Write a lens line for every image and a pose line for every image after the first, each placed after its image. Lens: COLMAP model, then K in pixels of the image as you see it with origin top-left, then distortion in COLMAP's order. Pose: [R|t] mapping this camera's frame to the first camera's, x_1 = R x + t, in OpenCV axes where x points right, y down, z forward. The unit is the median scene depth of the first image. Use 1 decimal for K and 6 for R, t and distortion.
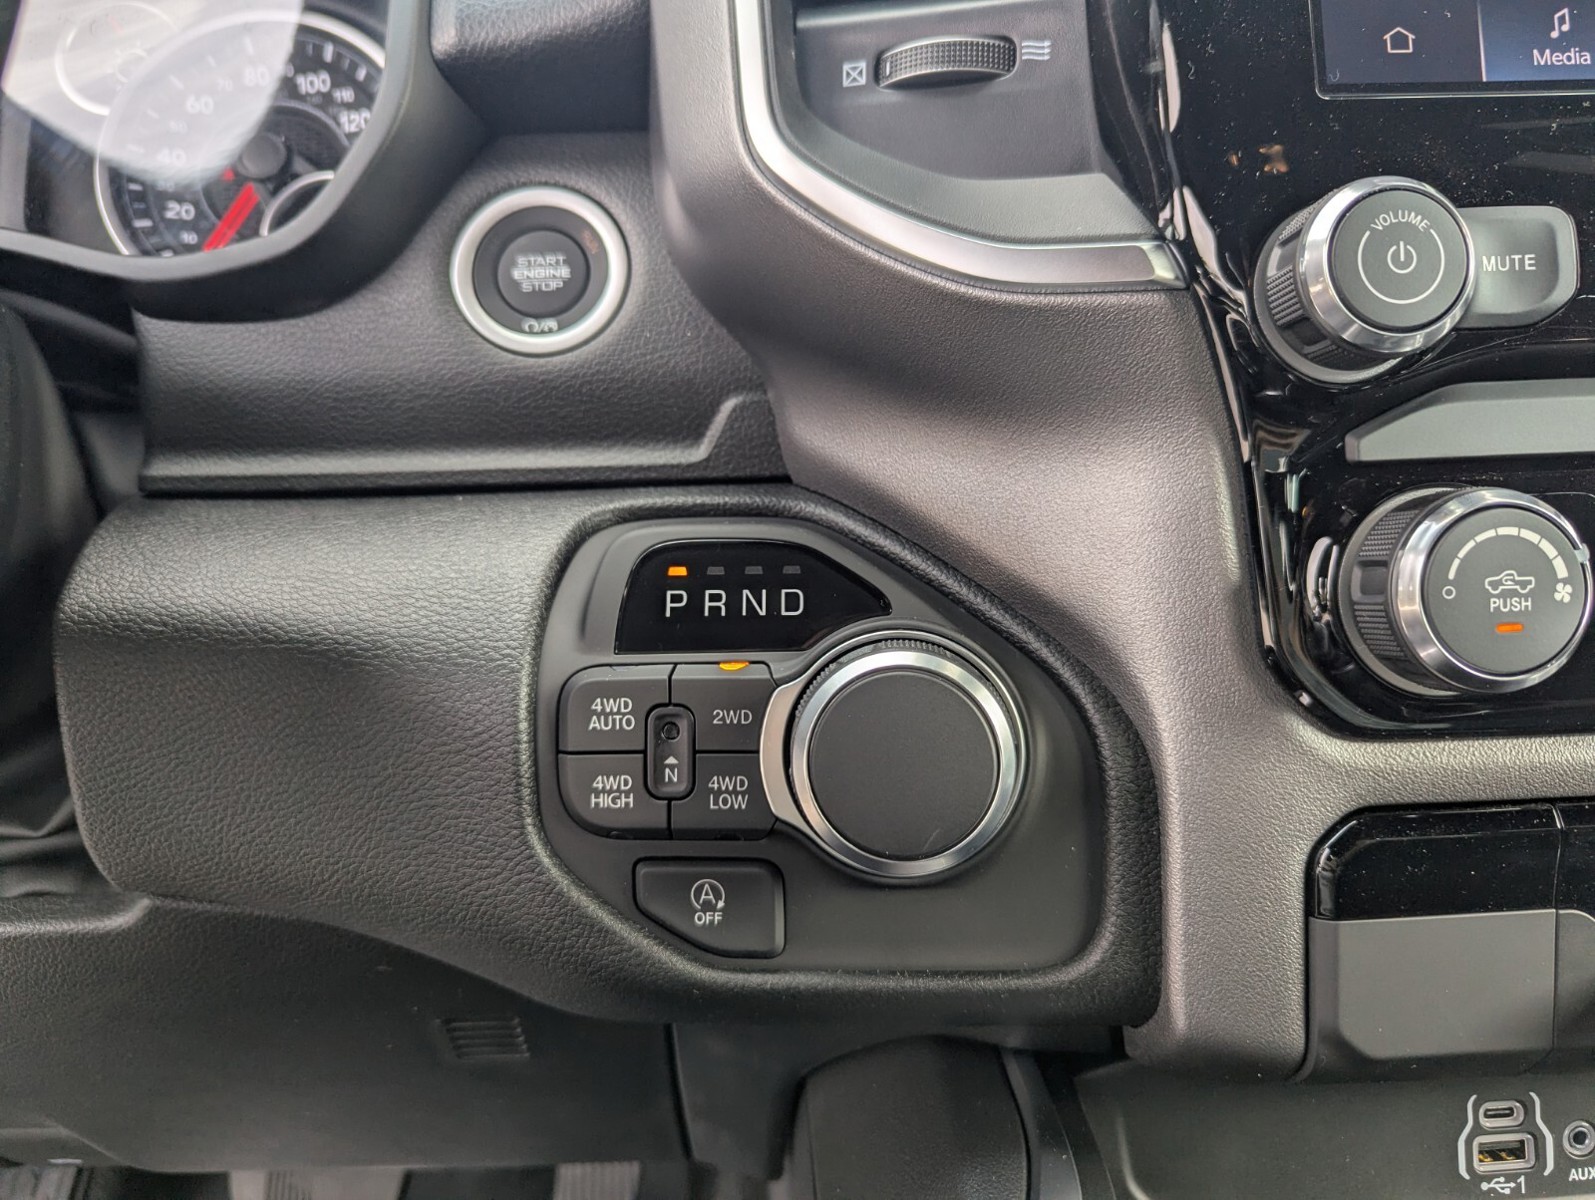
lens RADIAL K [[1095.8, 0, 797.5], [0, 1095.8, 600.0], [0, 0, 1]] dist [0.027775, 0.000903]
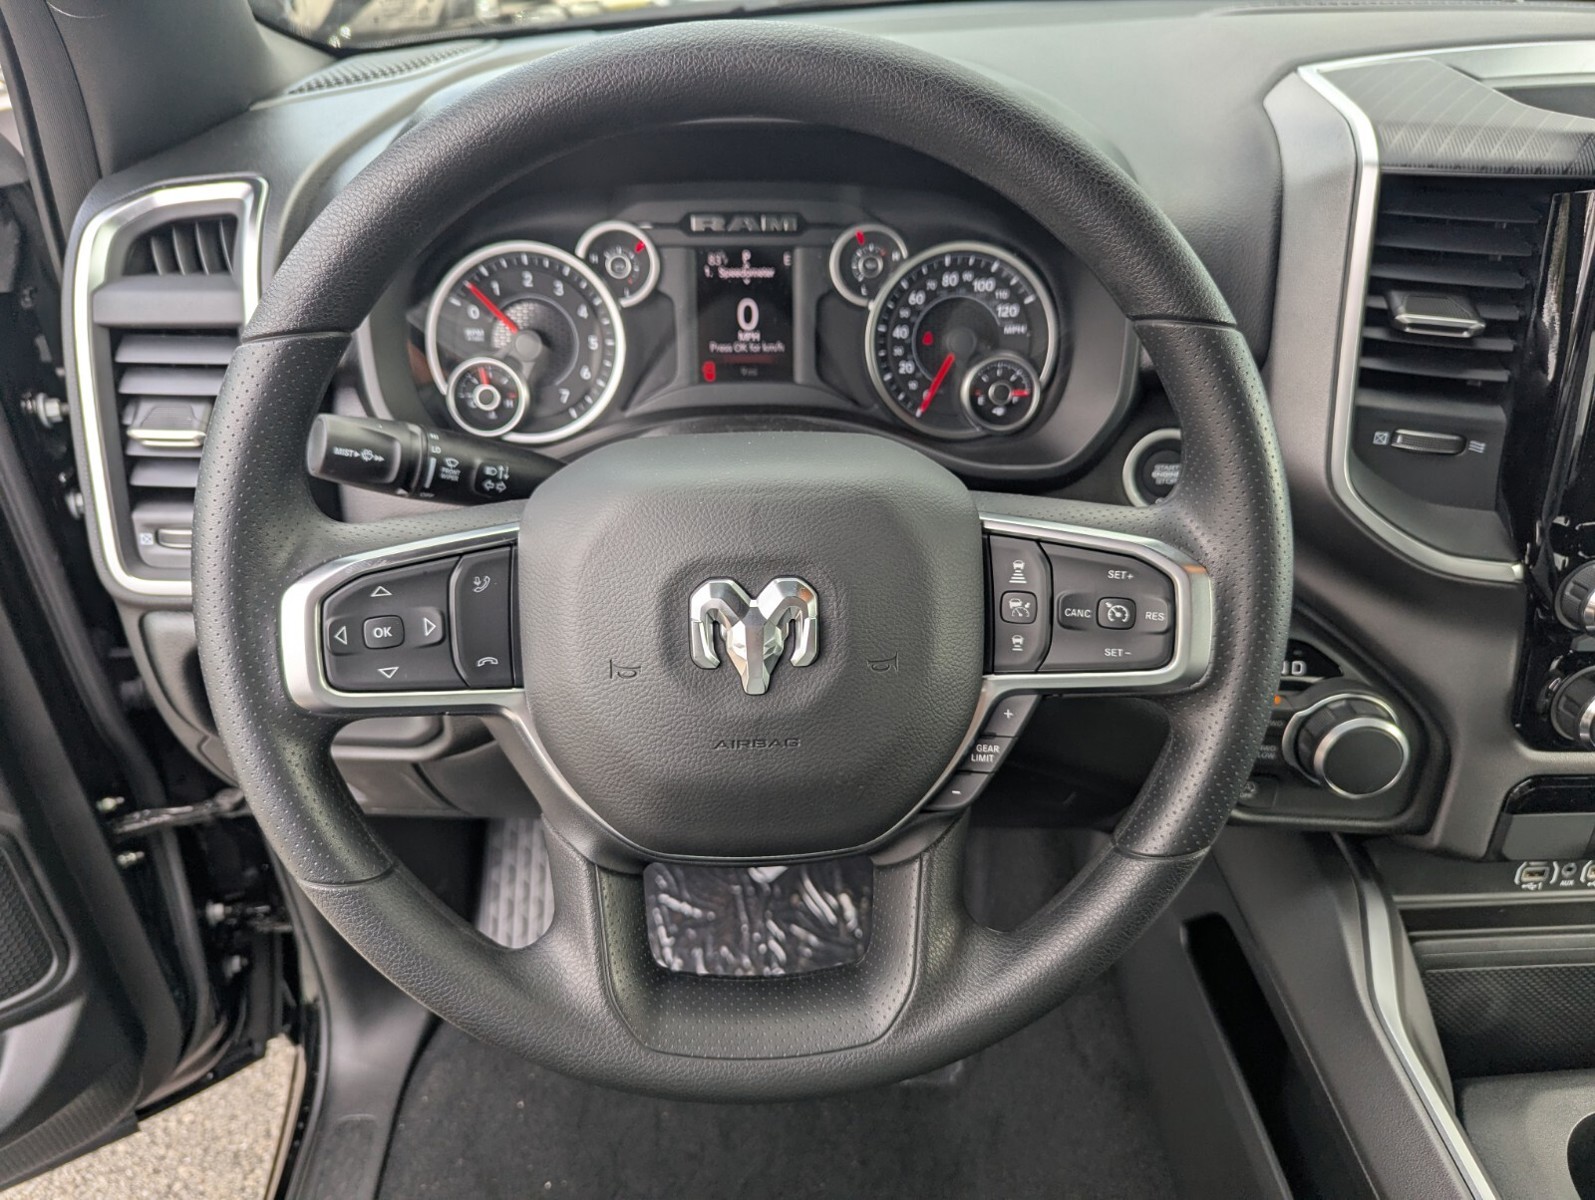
lens RADIAL K [[1095.8, 0, 797.5], [0, 1095.8, 600.0], [0, 0, 1]] dist [0.027775, 0.000903]
pose [[0.999205, 0.033525, 0.021557, -0.993393], [-0.039124, 0.928293, 0.369785, -0.847251], [-0.007614, -0.370334, 0.928867, -0.951511]]
